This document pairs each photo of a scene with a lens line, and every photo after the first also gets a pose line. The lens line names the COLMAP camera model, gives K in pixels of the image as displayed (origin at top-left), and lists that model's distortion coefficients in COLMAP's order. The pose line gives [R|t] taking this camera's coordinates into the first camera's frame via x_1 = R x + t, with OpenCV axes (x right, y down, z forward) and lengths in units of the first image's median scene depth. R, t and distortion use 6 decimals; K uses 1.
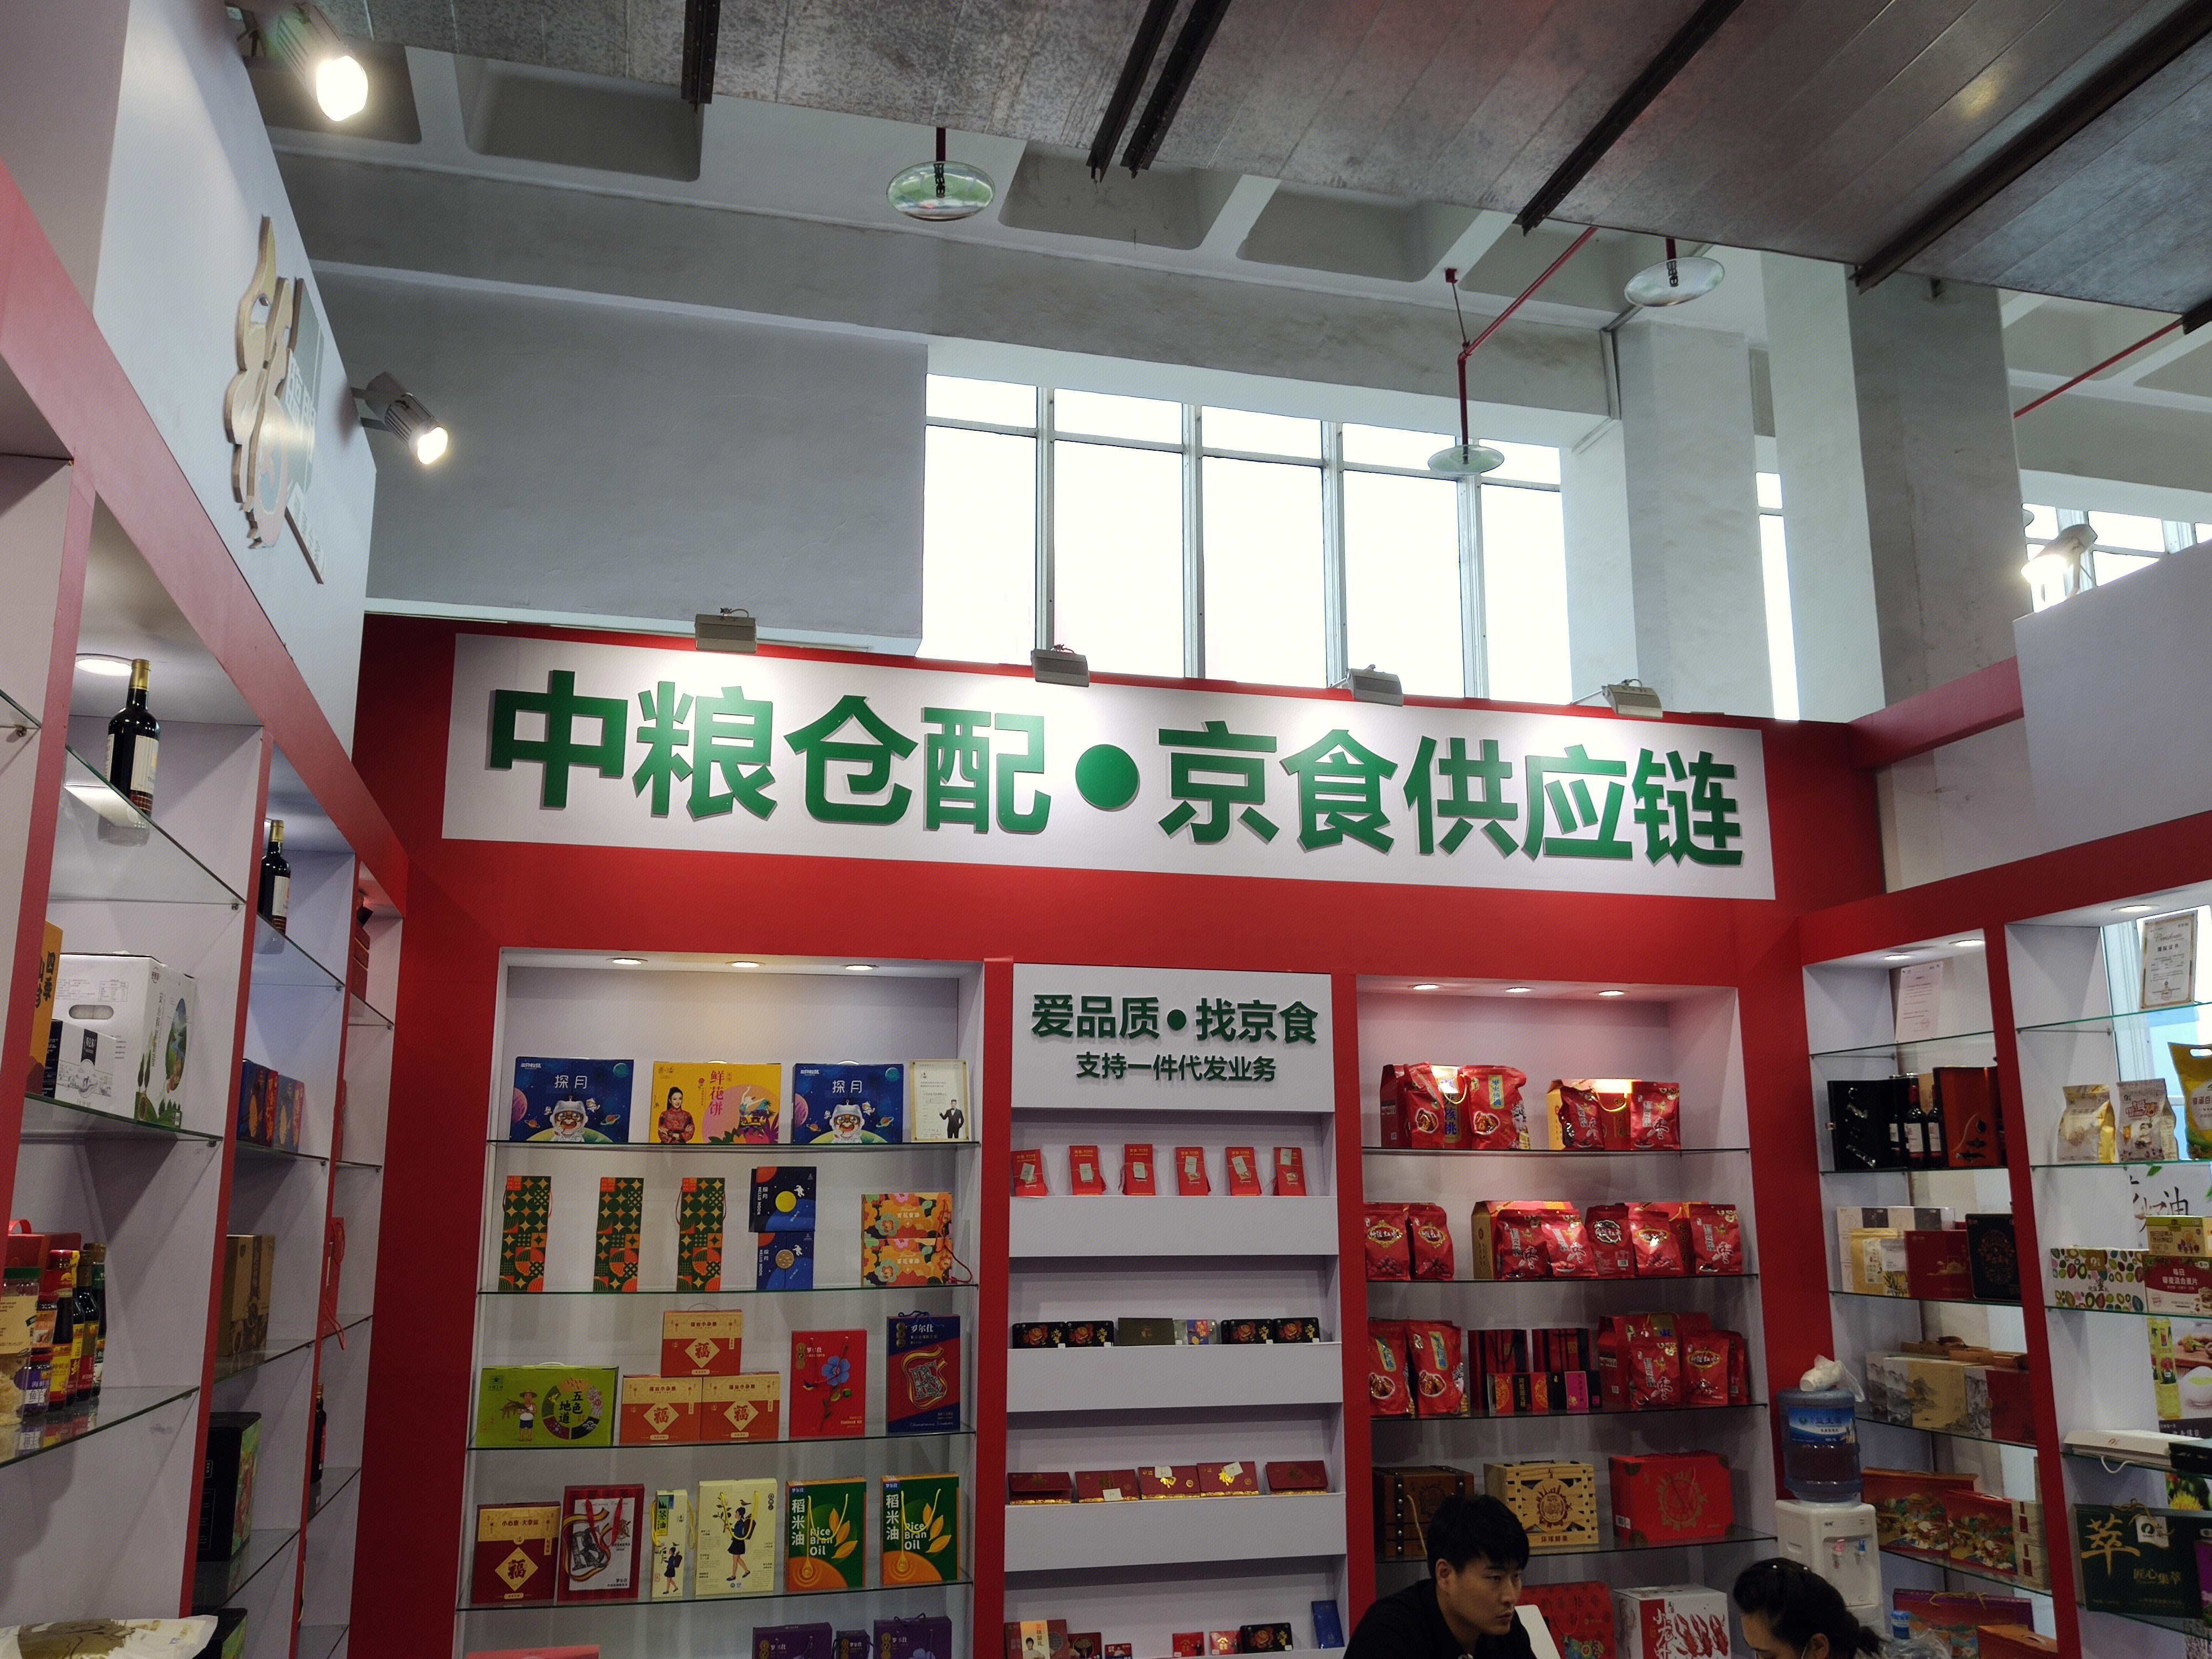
lens RADIAL K [[1866.7, 0, 1112.5], [0, 1866.7, 818.3], [0, 0, 1]] dist [0.039340, 0.001796]
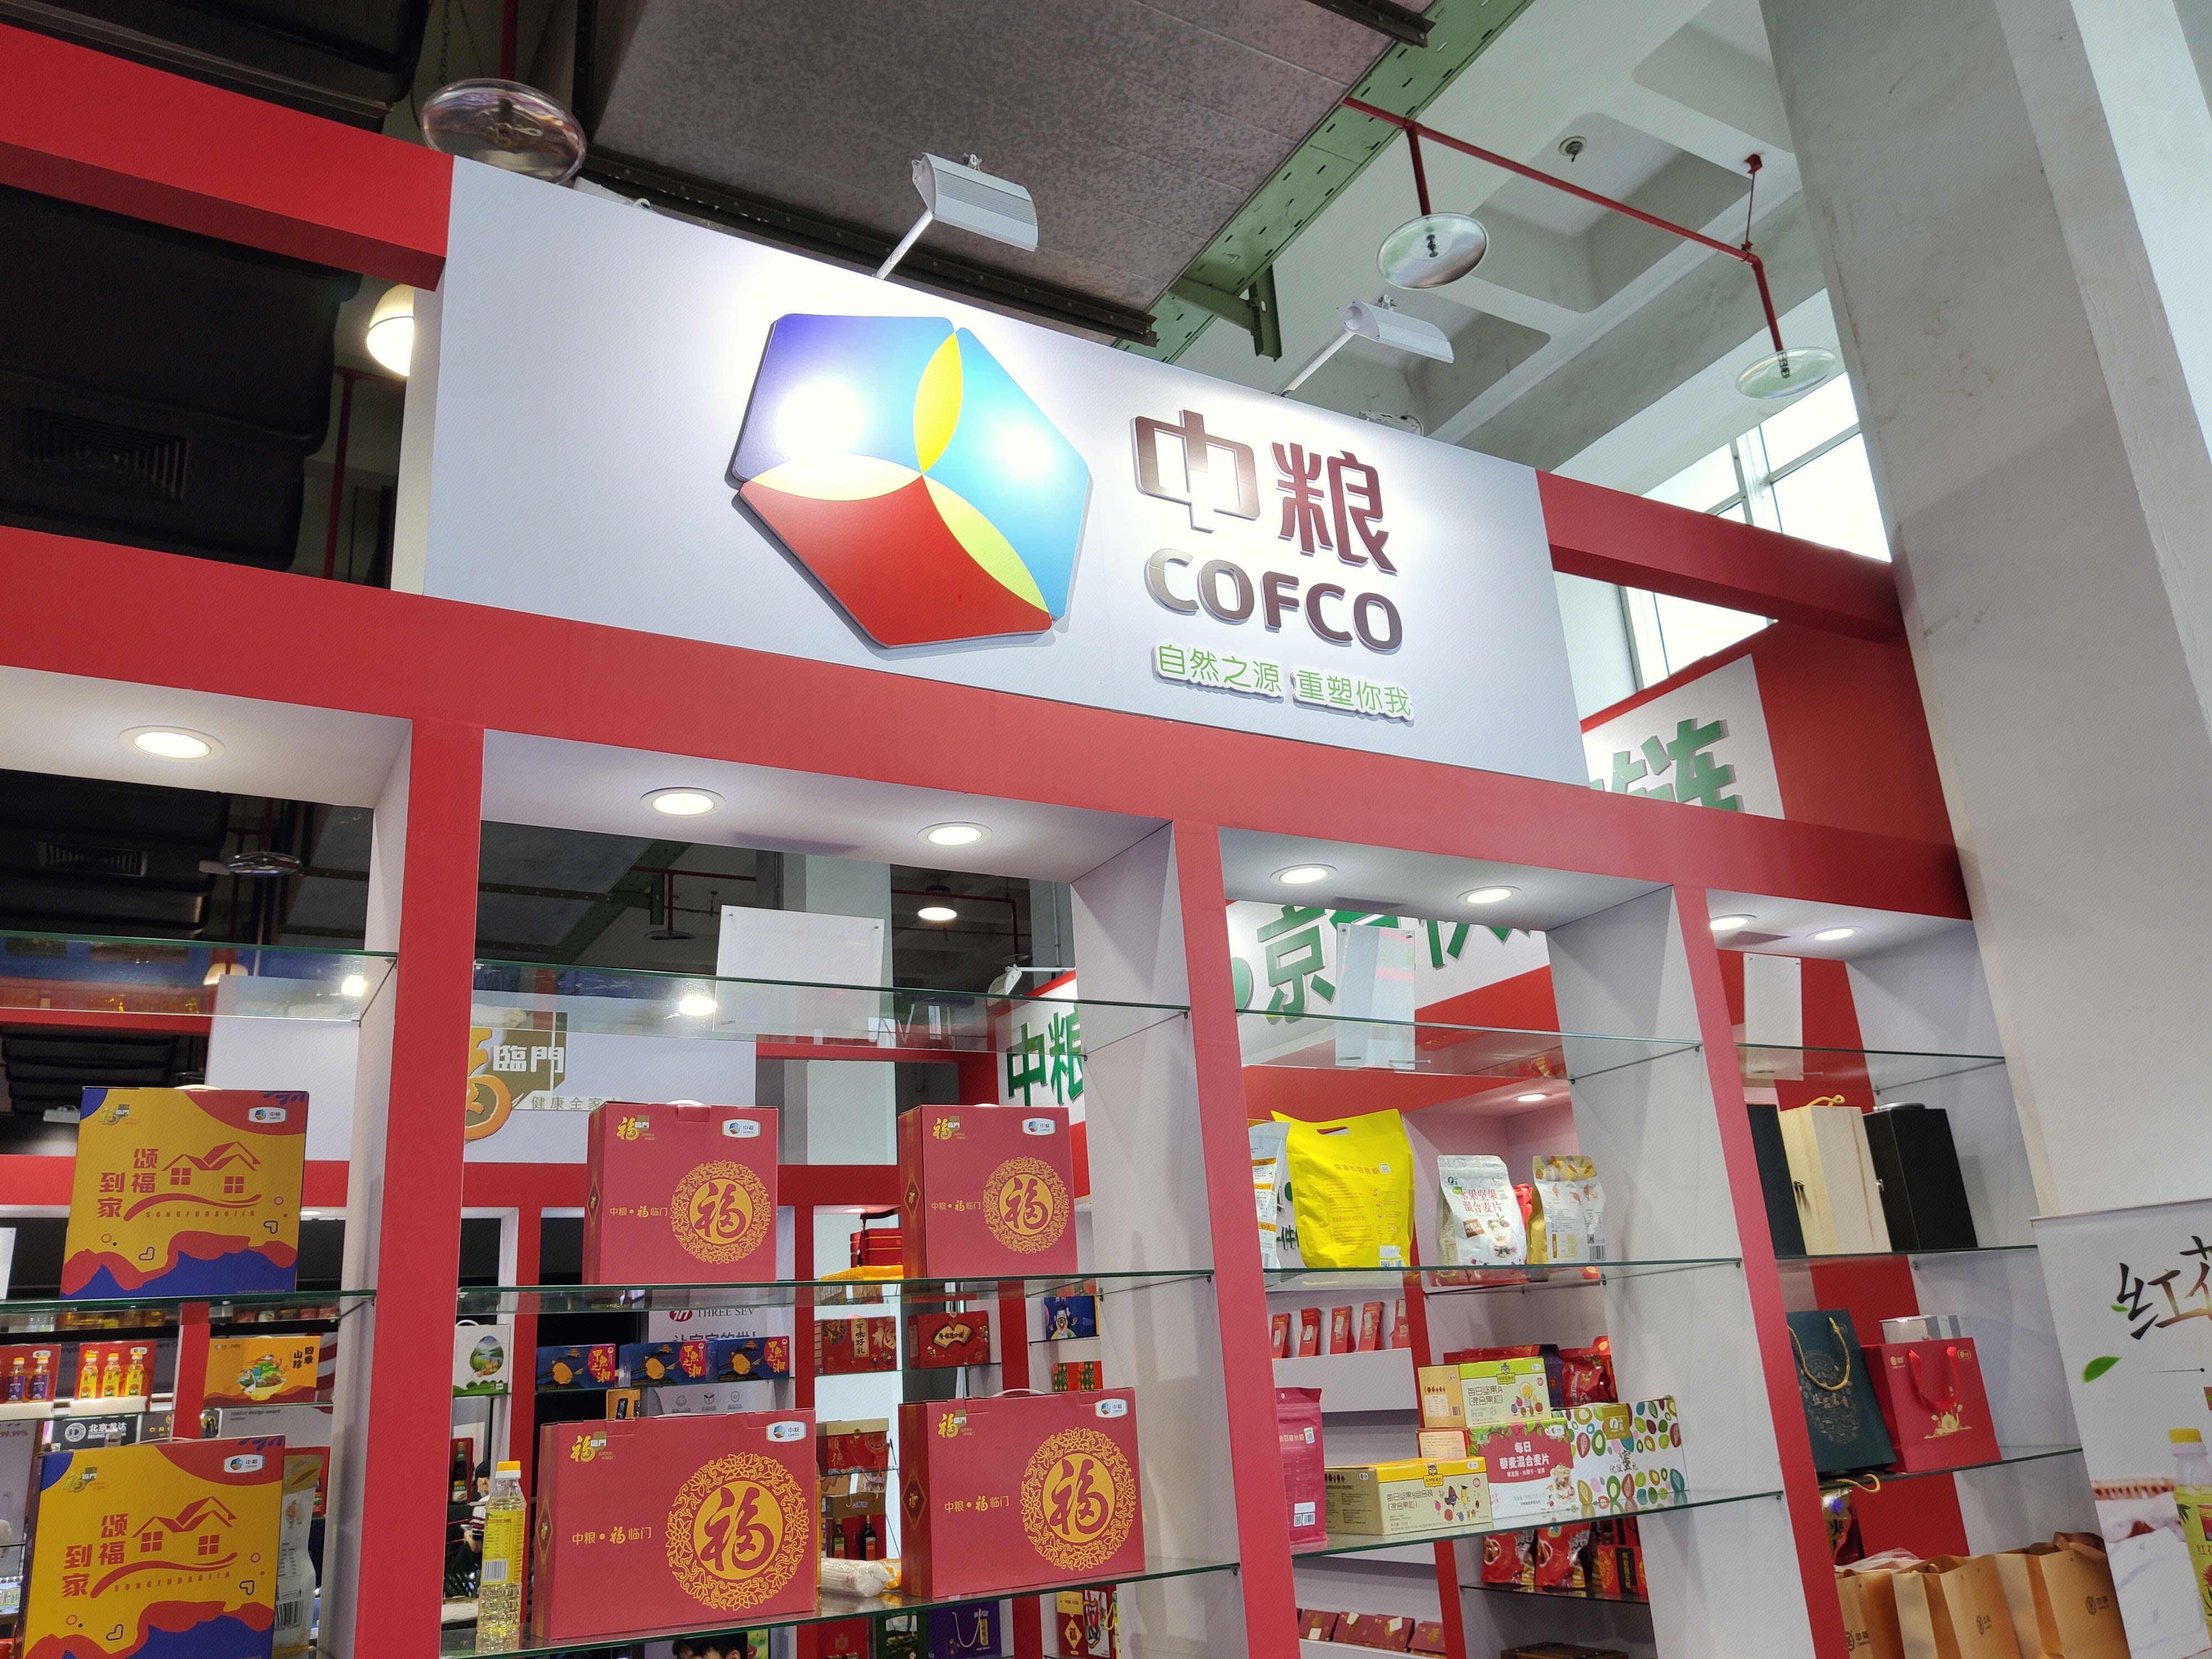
lens RADIAL K [[1668.2, 0, 1111.4], [0, 1668.2, 841.3], [0, 0, 1]] dist [0.049868, 0.000528]
pose [[0.262018, -0.313826, -0.912612, 1.012684], [0.276802, 0.930356, -0.240455, 0.129696], [0.924514, -0.189609, 0.330638, 0.640344]]
